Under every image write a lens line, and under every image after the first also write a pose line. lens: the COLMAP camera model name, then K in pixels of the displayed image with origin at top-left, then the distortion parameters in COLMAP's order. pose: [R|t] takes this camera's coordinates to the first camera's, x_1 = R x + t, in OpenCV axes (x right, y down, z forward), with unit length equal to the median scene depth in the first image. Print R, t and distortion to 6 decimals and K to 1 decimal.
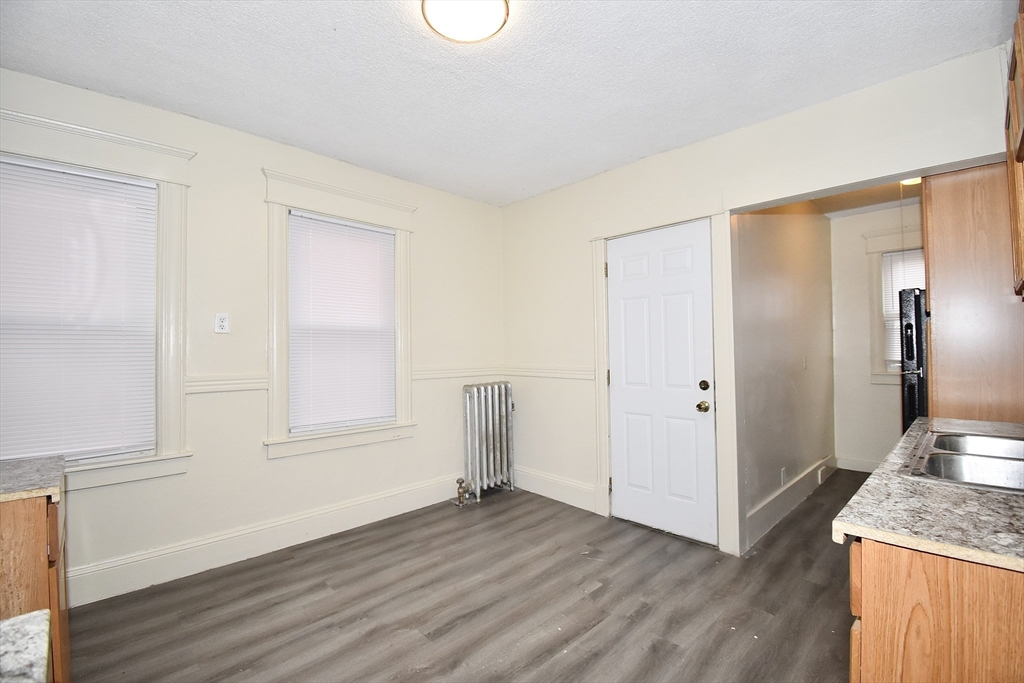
lens RADIAL K [[451.4, 0, 517.7], [0, 451.4, 341.1], [0, 0, 1]] dist [0.022212, -0.025666]
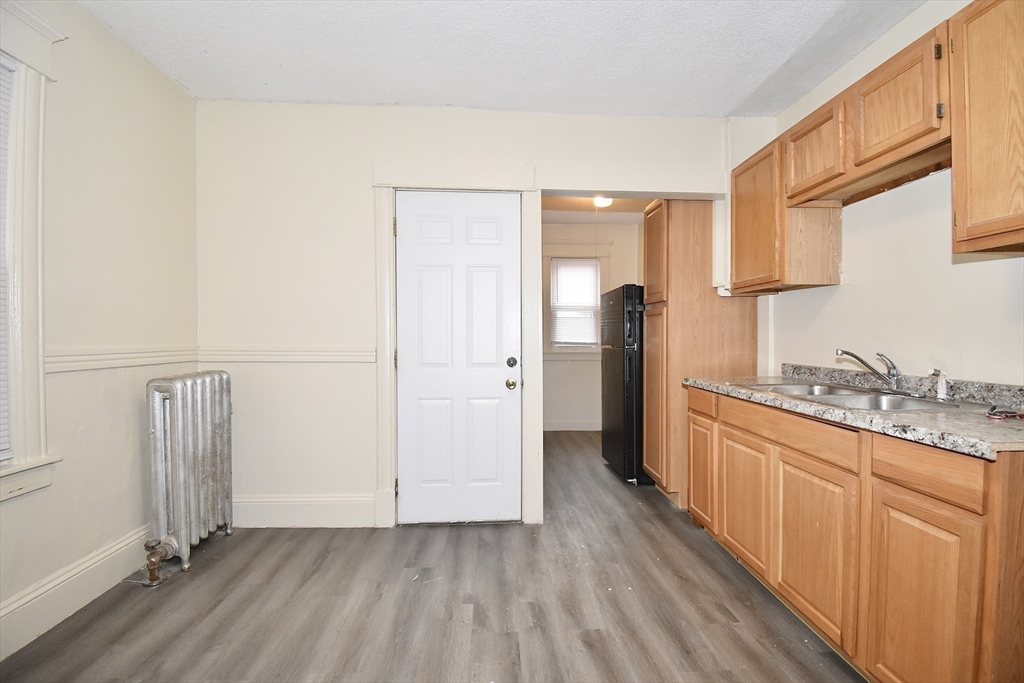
lens RADIAL K [[451.4, 0, 517.7], [0, 451.4, 341.1], [0, 0, 1]] dist [0.022212, -0.025666]
pose [[0.662630, 0.004621, 0.748933, -0.313560], [-0.023142, 0.999630, 0.014307, 0.037042], [-0.748590, -0.026811, 0.662491, 0.337127]]
